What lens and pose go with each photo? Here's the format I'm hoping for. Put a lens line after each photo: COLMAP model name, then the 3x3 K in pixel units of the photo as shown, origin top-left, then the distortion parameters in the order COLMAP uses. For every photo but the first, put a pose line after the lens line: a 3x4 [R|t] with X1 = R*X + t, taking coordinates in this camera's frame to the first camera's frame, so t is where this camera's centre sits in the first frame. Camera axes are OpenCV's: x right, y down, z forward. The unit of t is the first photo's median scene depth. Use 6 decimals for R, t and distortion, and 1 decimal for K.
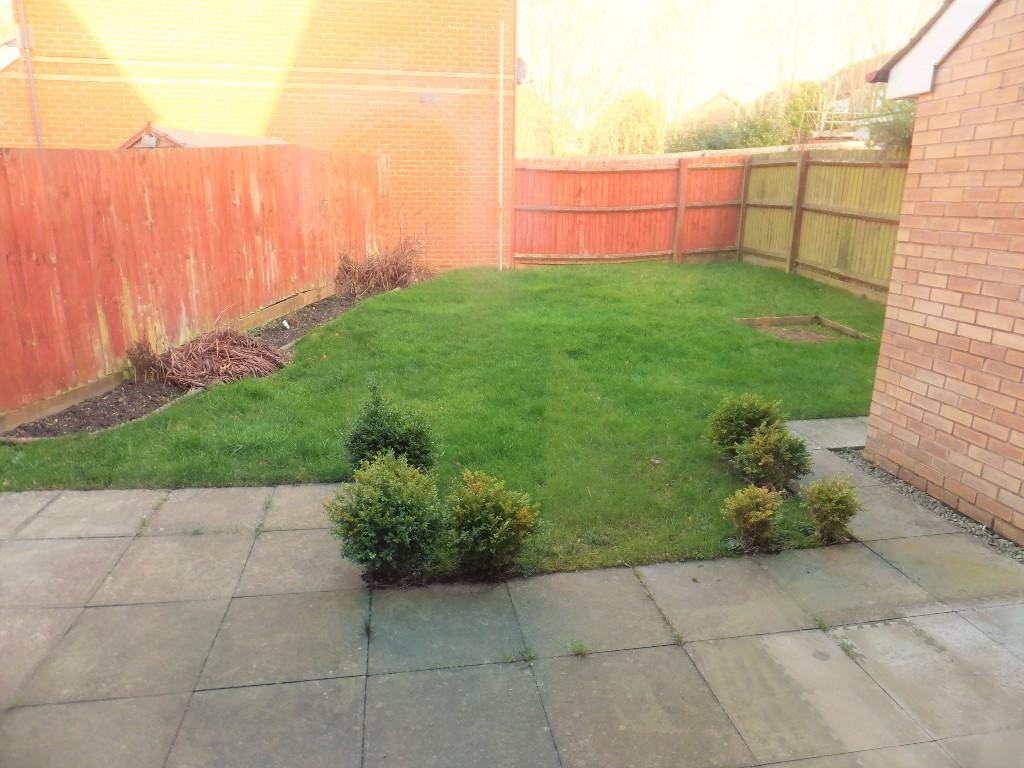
lens RADIAL K [[695.4, 0, 508.9], [0, 695.4, 378.9], [0, 0, 1]] dist [0.001654, 0.003644]
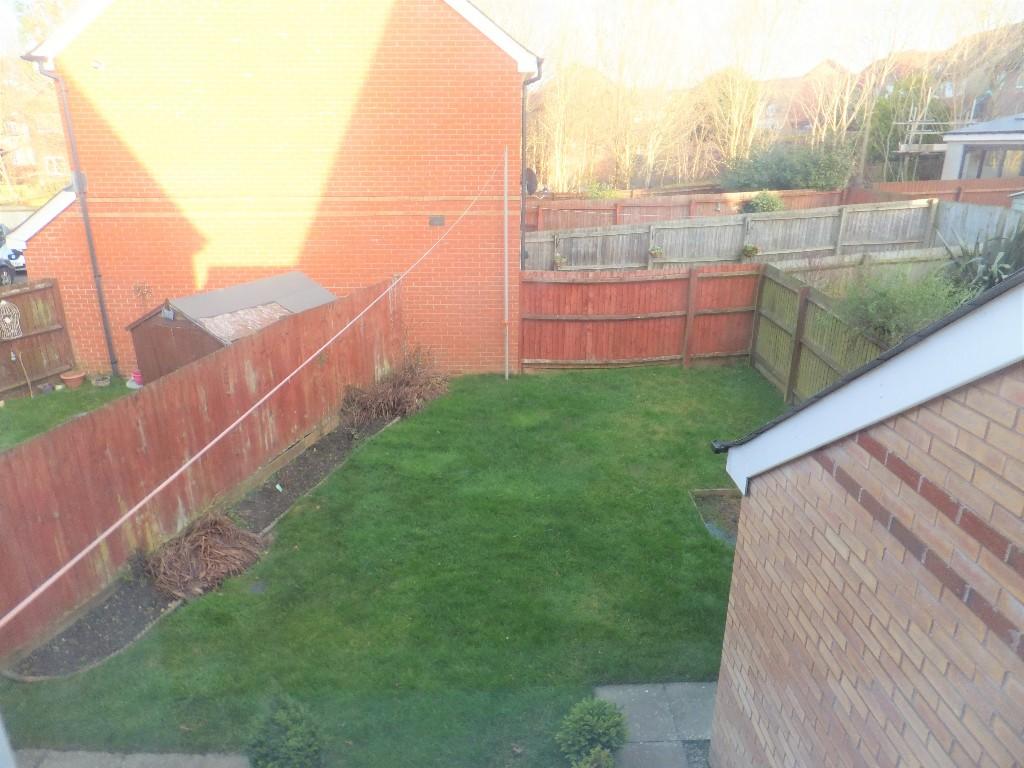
lens RADIAL K [[702.5, 0, 512.0], [0, 702.5, 384.0], [0, 0, 1]] dist [-0.005269, -0.003994]
pose [[0.990859, 0.035746, -0.130077, 0.140214], [-0.024904, 0.996151, 0.084039, -0.249053], [0.132581, -0.080031, 0.987936, -0.045946]]
